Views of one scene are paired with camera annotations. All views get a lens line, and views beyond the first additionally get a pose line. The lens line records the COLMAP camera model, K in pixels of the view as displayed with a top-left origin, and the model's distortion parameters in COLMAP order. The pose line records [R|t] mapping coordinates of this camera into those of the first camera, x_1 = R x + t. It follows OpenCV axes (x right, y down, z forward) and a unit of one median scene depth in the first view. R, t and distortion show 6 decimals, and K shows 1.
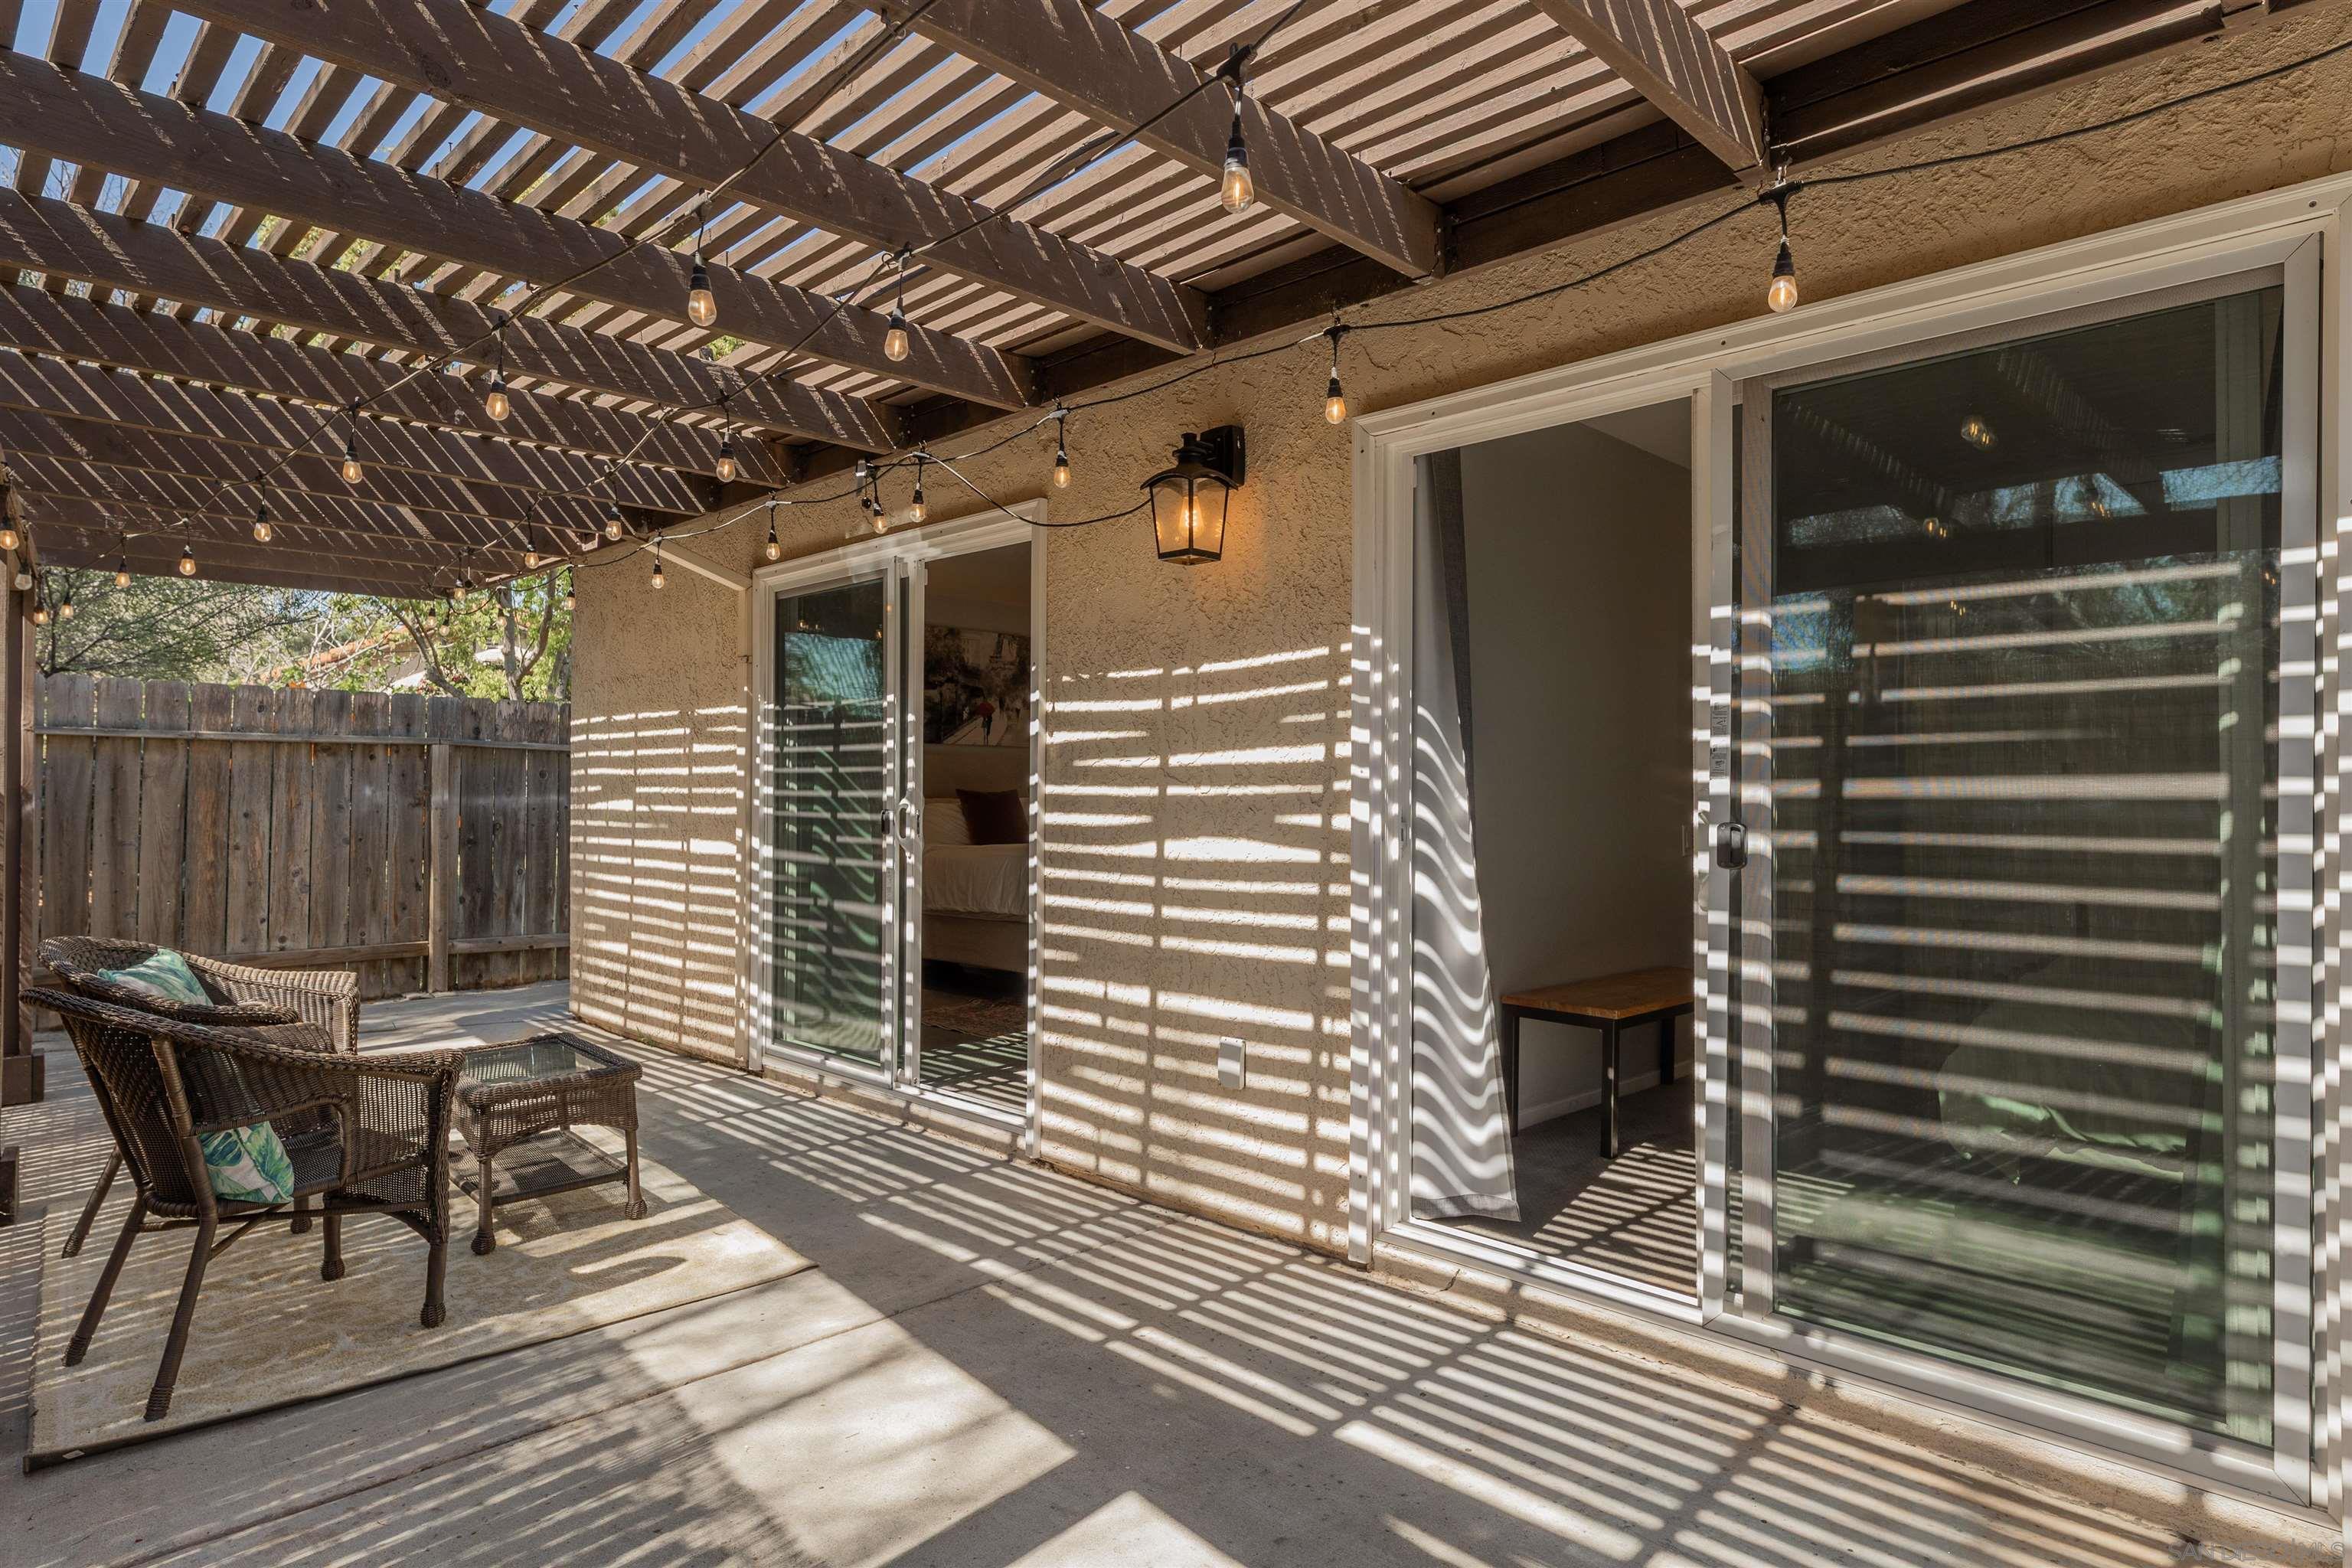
lens RADIAL K [[1303.0, 0, 1176.0], [0, 1303.0, 784.0], [0, 0, 1]] dist [0.001095, 0.002616]
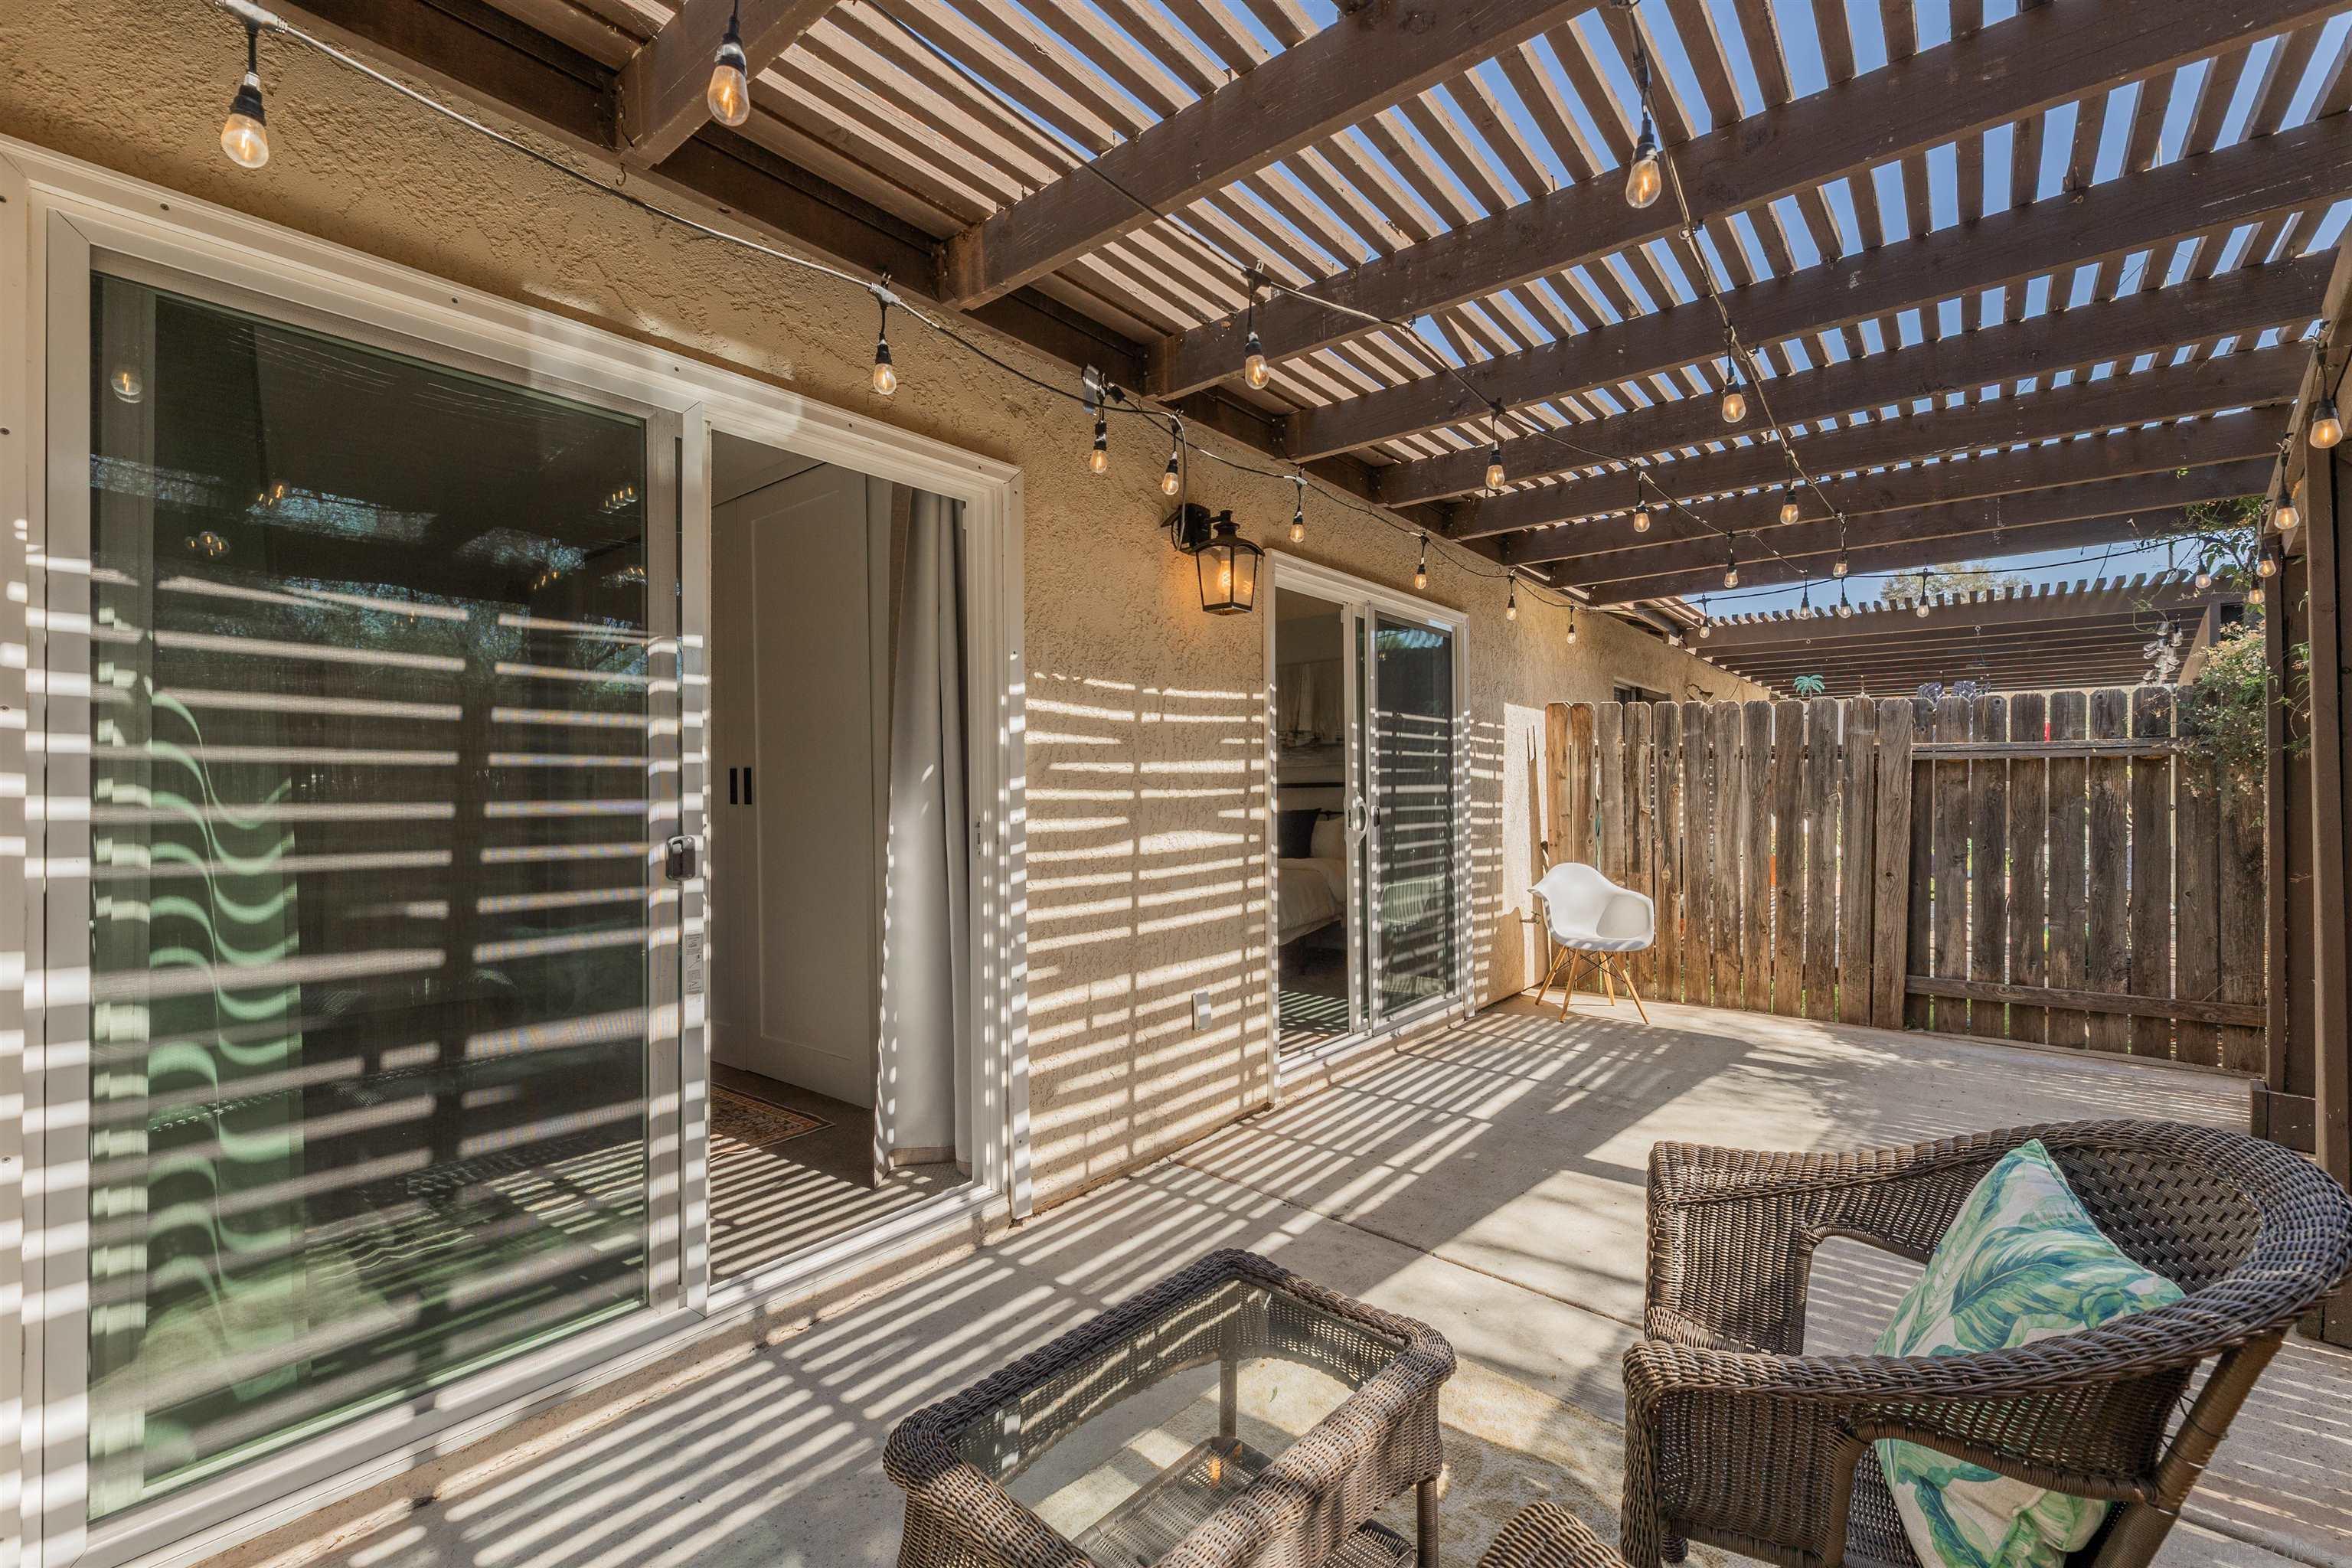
lens RADIAL K [[986.4, 0, 1176.5], [0, 986.4, 779.8], [0, 0, 1]] dist [0.001500, -0.000467]
pose [[-0.098687, 0.012858, 0.995035, -0.675480], [0.005891, 0.999907, -0.012337, 0.002828], [-0.995101, 0.004644, -0.098754, 0.826391]]
